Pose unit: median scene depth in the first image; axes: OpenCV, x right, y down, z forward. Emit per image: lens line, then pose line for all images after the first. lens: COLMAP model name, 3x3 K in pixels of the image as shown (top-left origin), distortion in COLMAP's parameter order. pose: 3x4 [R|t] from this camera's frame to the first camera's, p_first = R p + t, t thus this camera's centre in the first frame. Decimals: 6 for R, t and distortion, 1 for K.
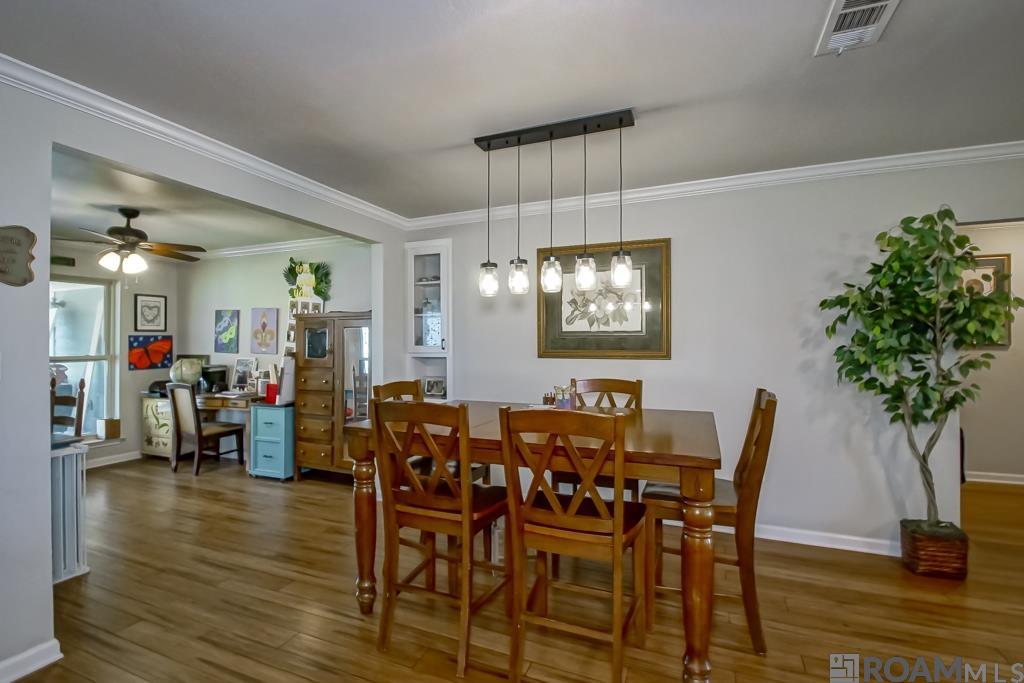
lens RADIAL K [[485.9, 0, 511.0], [0, 485.9, 338.1], [0, 0, 1]] dist [-0.000843, -0.000211]
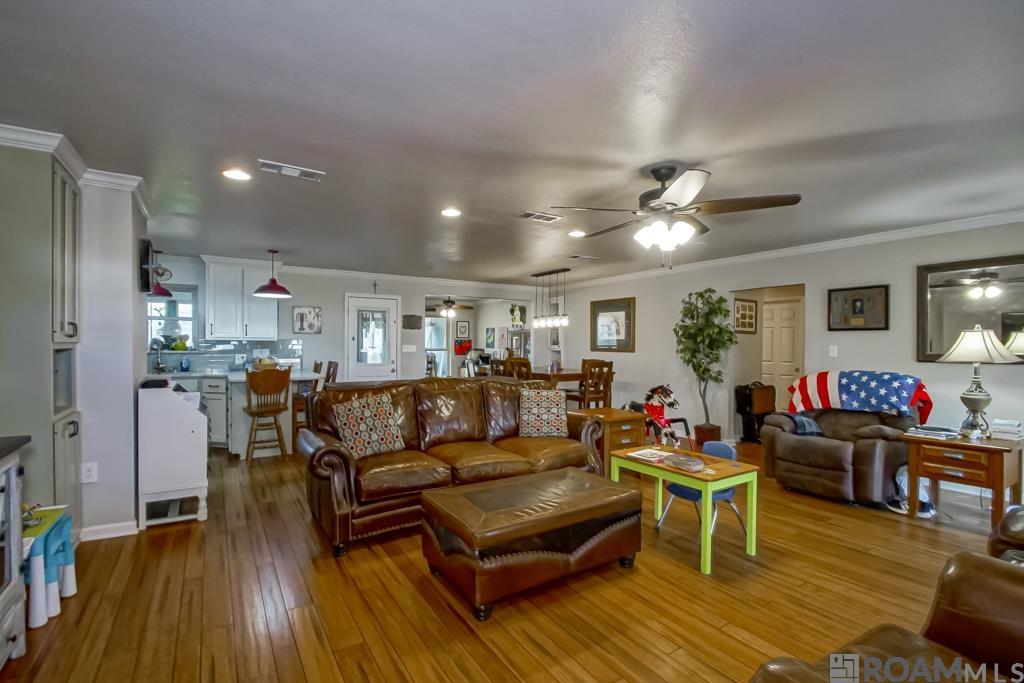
lens RADIAL K [[467.6, 0, 512.5], [0, 467.6, 344.9], [0, 0, 1]] dist [-0.000984, -0.000459]
pose [[0.828488, 0.009115, -0.559933, 0.737839], [-0.000782, 0.999885, 0.015119, -0.016280], [0.560007, -0.012088, 0.828400, -0.733259]]
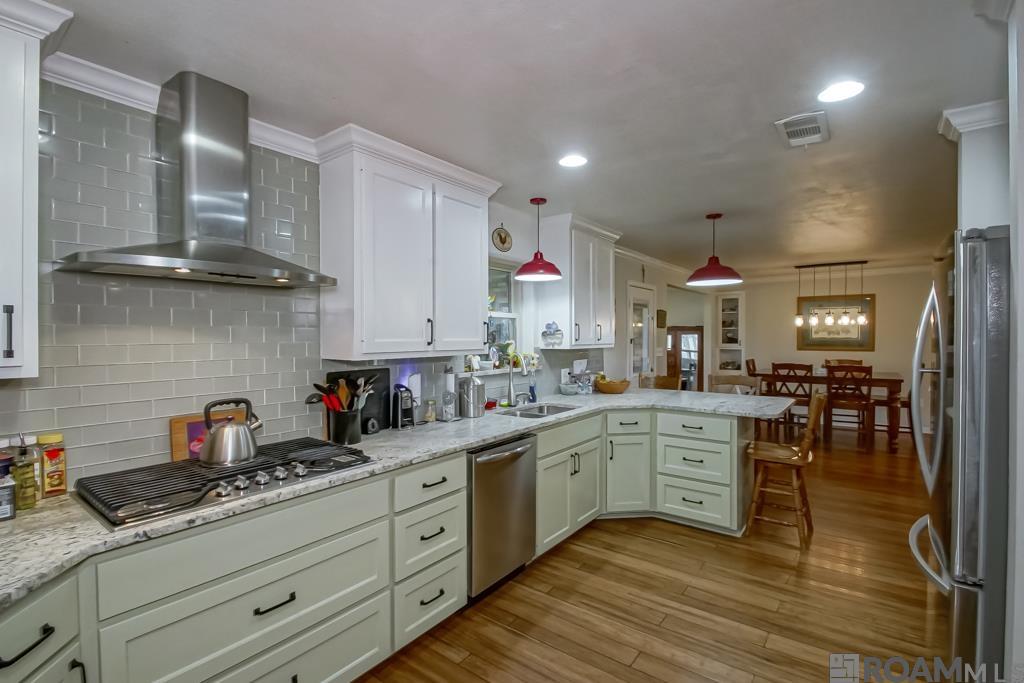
lens RADIAL K [[485.9, 0, 511.0], [0, 485.9, 338.1], [0, 0, 1]] dist [-0.000843, -0.000211]
pose [[0.967854, 0.001315, -0.251509, -0.461347], [0.002617, 0.999880, 0.015300, -0.035544], [0.251499, -0.015466, 0.967734, -0.987758]]
